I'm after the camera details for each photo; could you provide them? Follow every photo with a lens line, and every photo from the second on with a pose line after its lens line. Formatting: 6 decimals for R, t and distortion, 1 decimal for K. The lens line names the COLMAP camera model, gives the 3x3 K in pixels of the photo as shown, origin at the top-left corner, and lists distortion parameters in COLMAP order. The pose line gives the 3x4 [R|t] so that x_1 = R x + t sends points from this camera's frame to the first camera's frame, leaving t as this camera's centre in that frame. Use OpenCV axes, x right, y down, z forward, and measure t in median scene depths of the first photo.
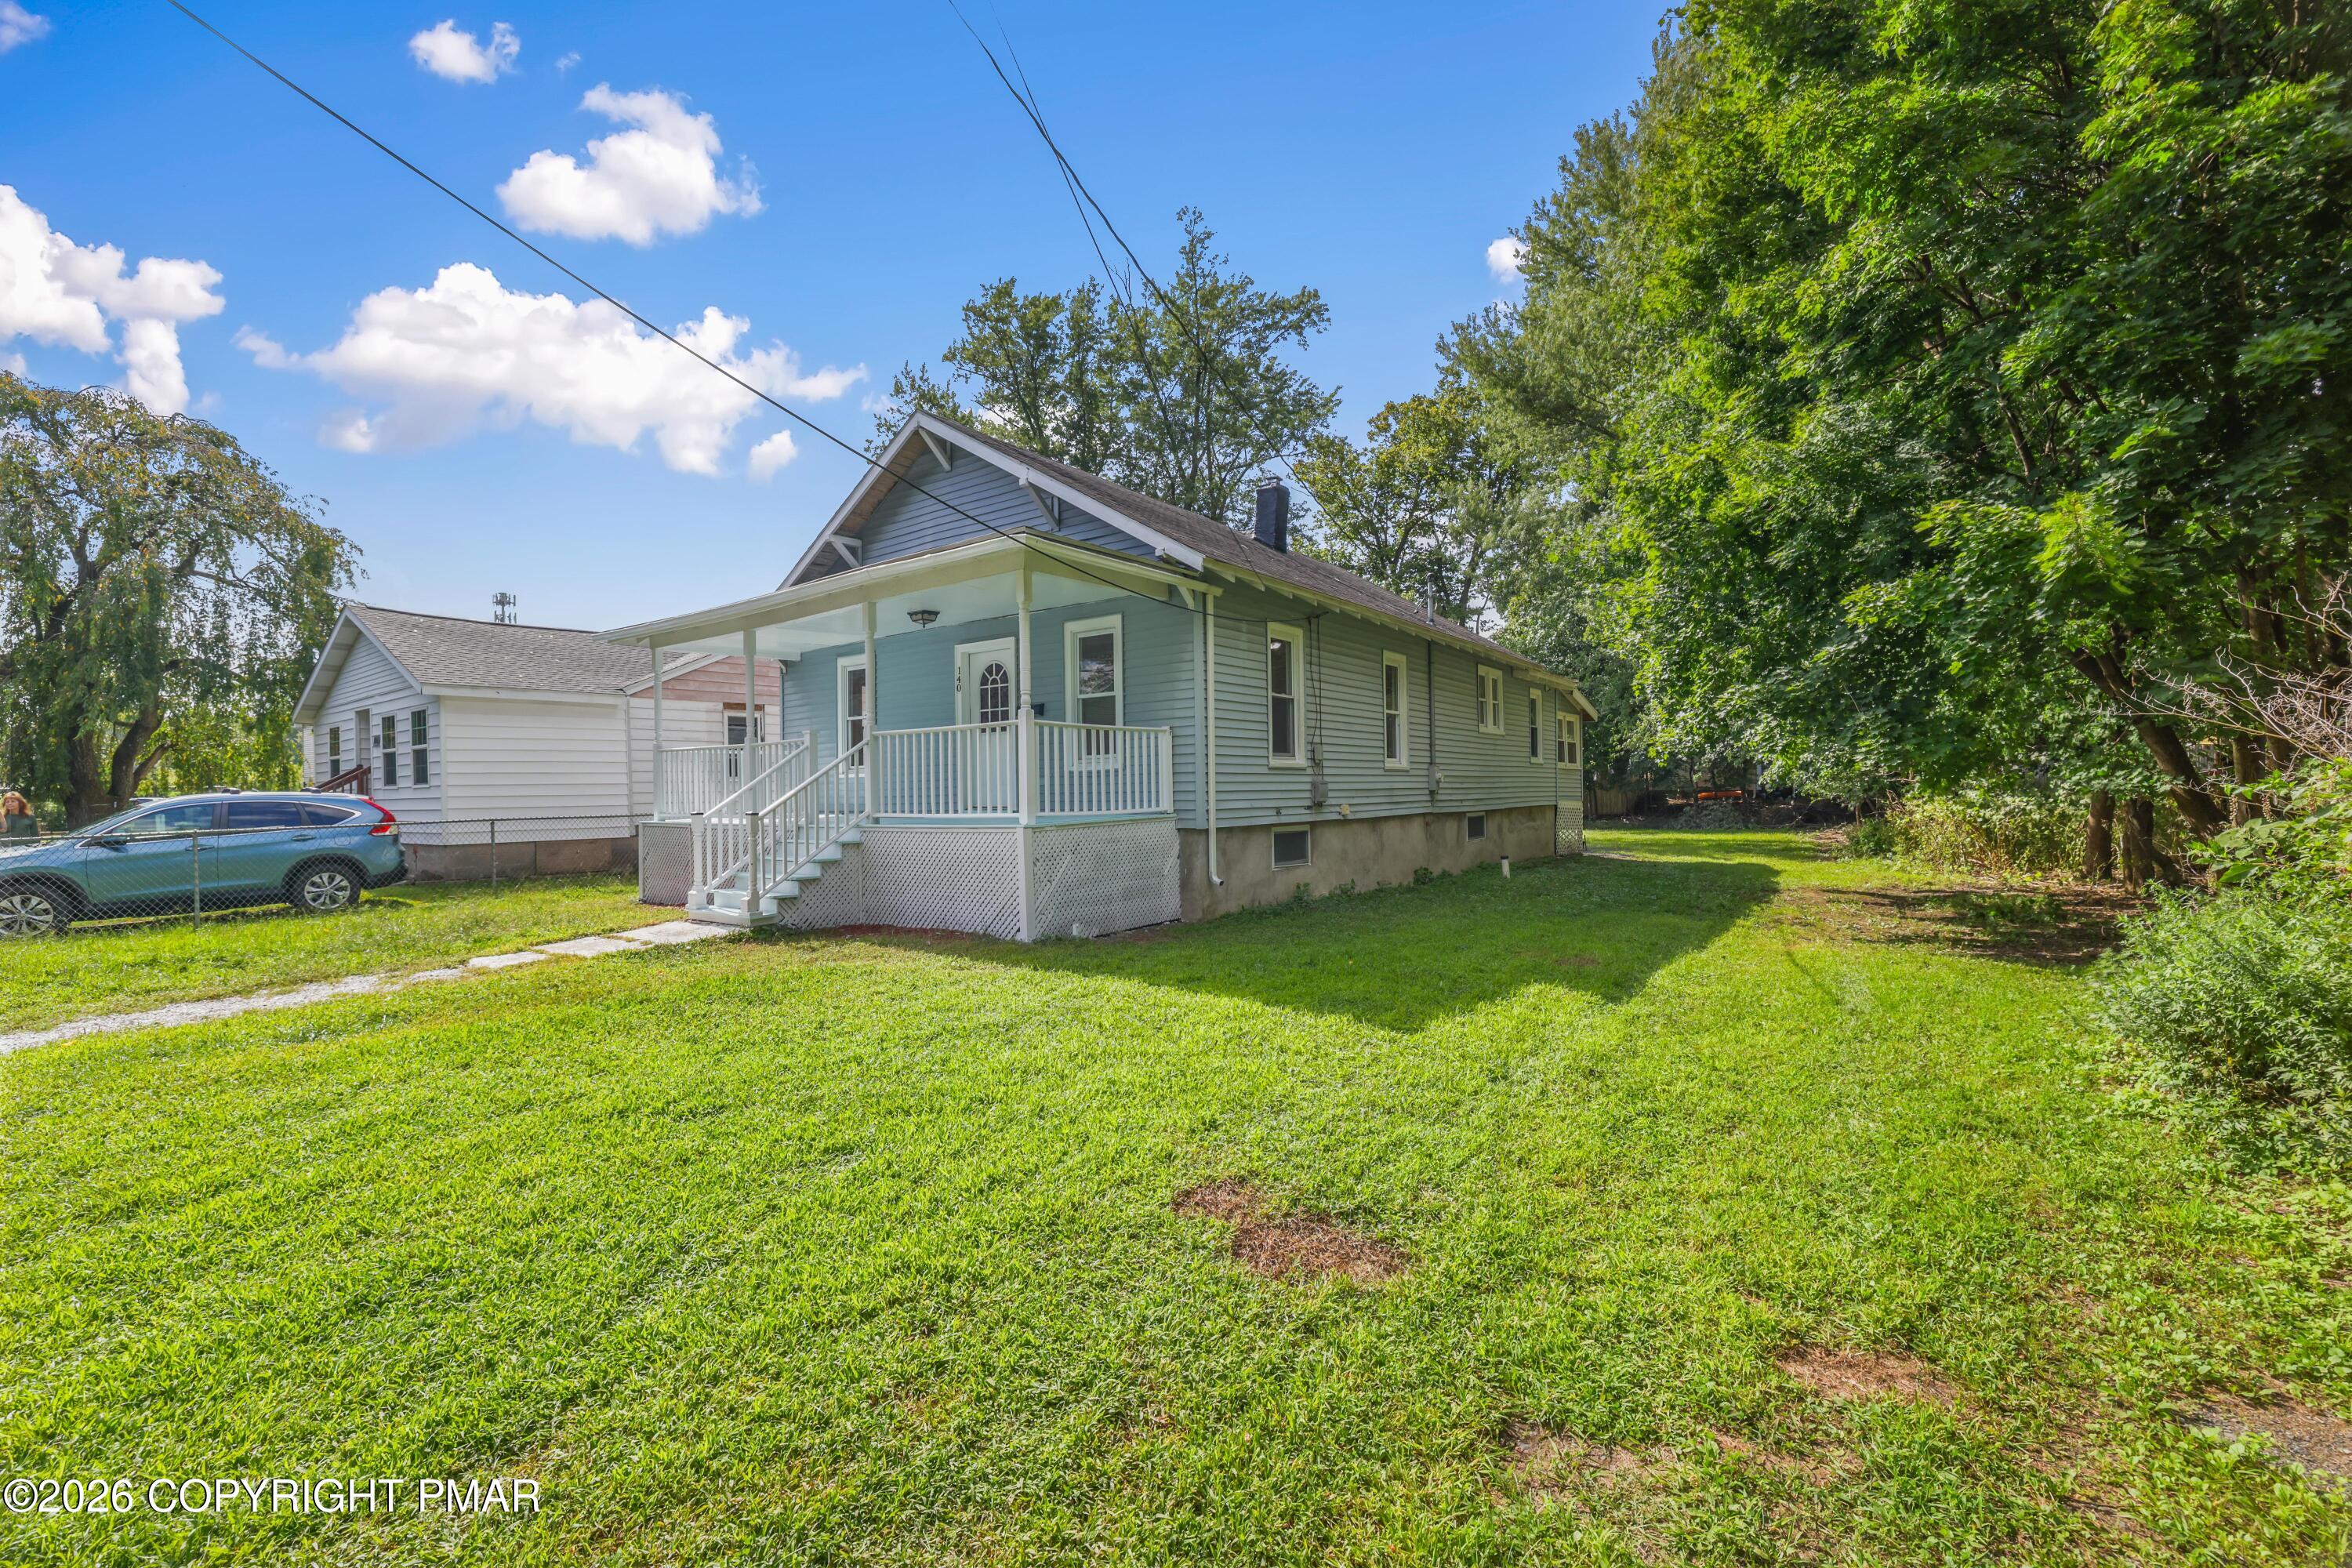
lens RADIAL K [[1009.7, 0, 1160.8], [0, 1009.7, 794.7], [0, 0, 1]] dist [-0.045872, 0.016752]
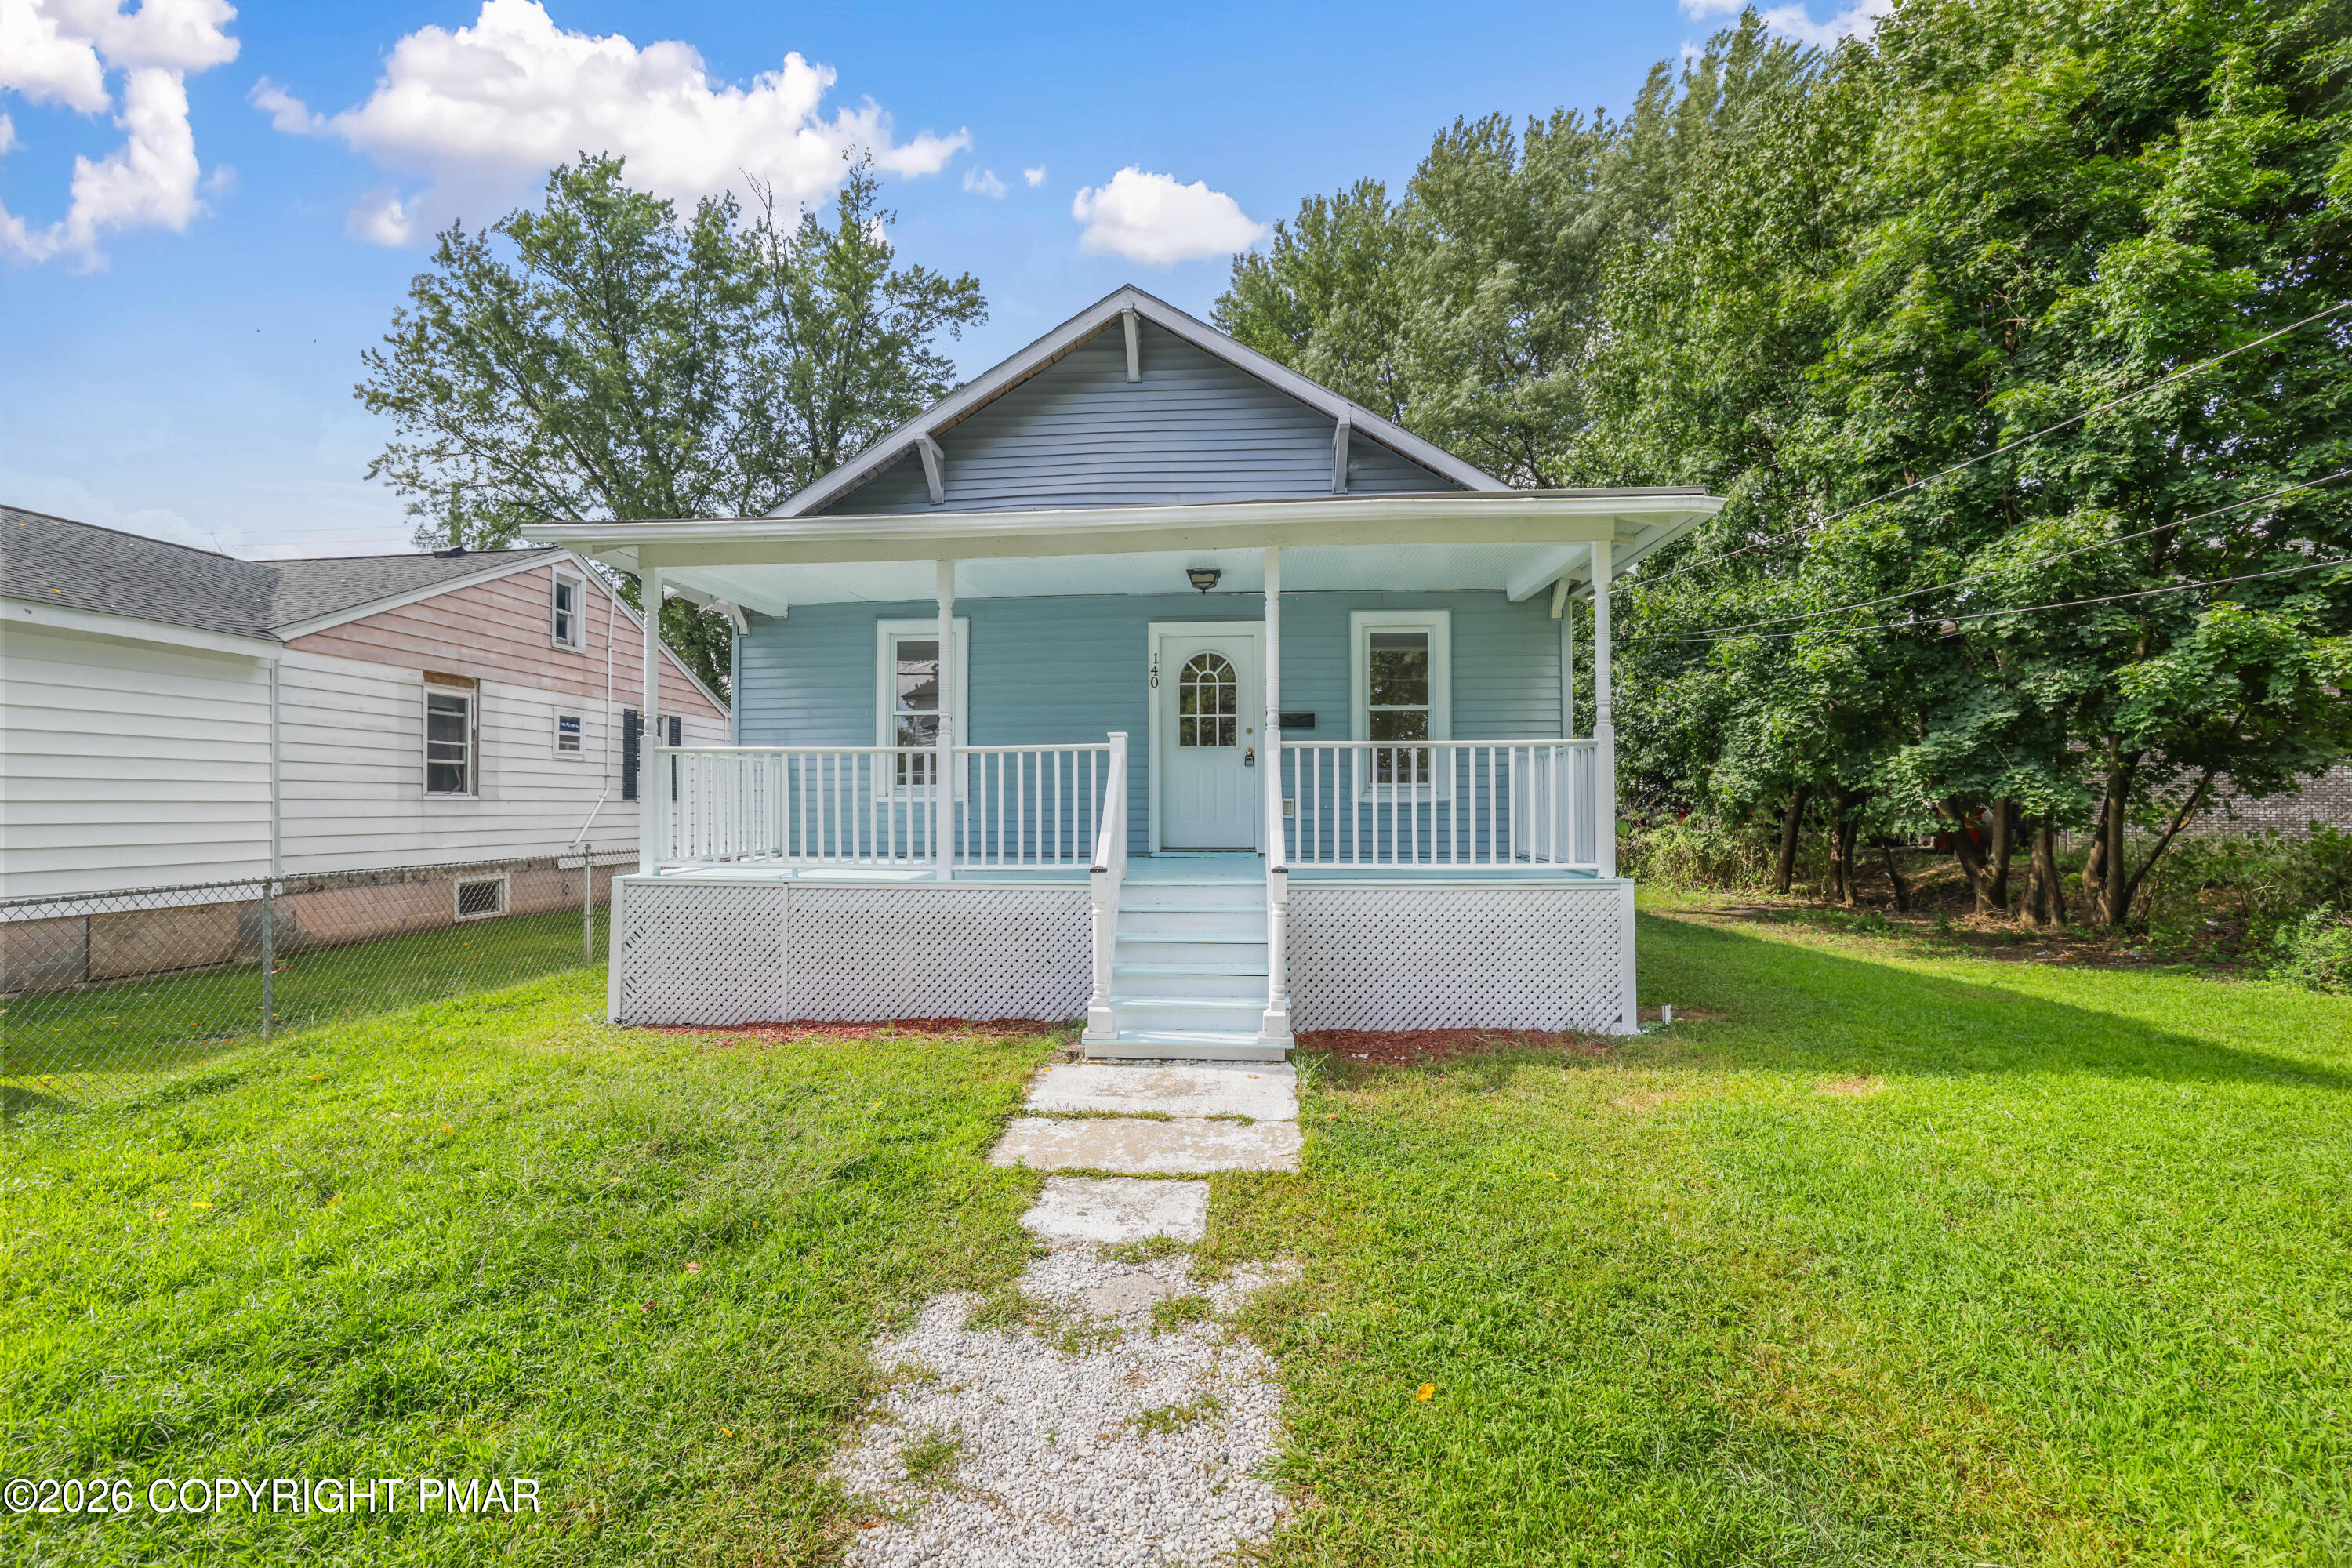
lens RADIAL K [[1009.7, 0, 1160.8], [0, 1009.7, 794.7], [0, 0, 1]] dist [-0.045872, 0.016752]
pose [[0.843861, 0.018571, 0.536241, -0.599020], [-0.006643, 0.999686, -0.024167, -0.007569], [-0.536521, 0.016831, 0.843719, 0.393320]]
